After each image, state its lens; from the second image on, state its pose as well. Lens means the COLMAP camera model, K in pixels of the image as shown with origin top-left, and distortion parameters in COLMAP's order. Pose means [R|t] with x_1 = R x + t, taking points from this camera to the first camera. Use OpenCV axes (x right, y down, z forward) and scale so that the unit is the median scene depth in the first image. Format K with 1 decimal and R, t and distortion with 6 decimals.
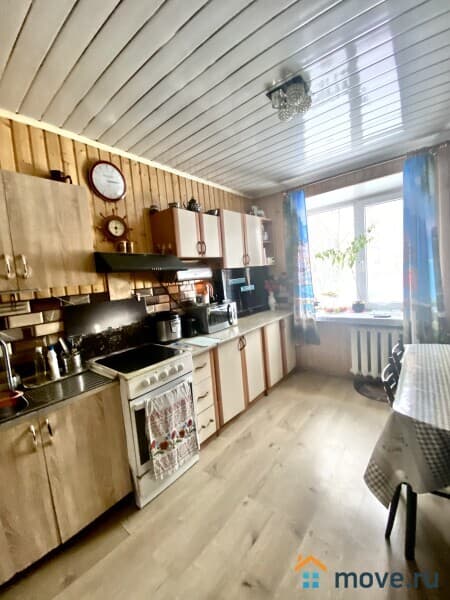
lens RADIAL K [[258.5, 0, 225.0], [0, 258.5, 300.0], [0, 0, 1]] dist [0.000285, 0.000039]
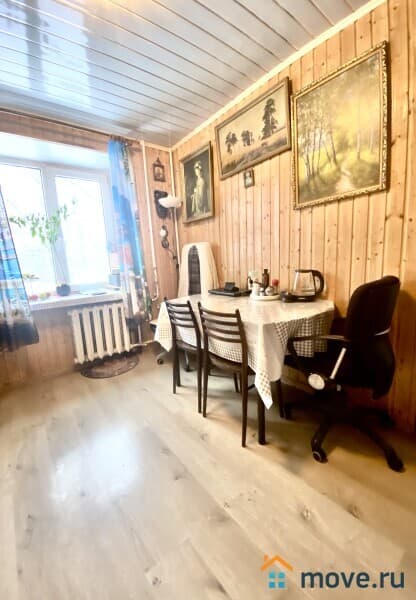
lens RADIAL K [[250.4, 0, 207.4], [0, 250.4, 293.0], [0, 0, 1]] dist [-0.001027, -0.000096]
pose [[0.247695, -0.081466, 0.965407, -0.205706], [0.128128, 0.990461, 0.050707, 0.063367], [-0.960328, 0.111136, 0.255770, 0.353681]]
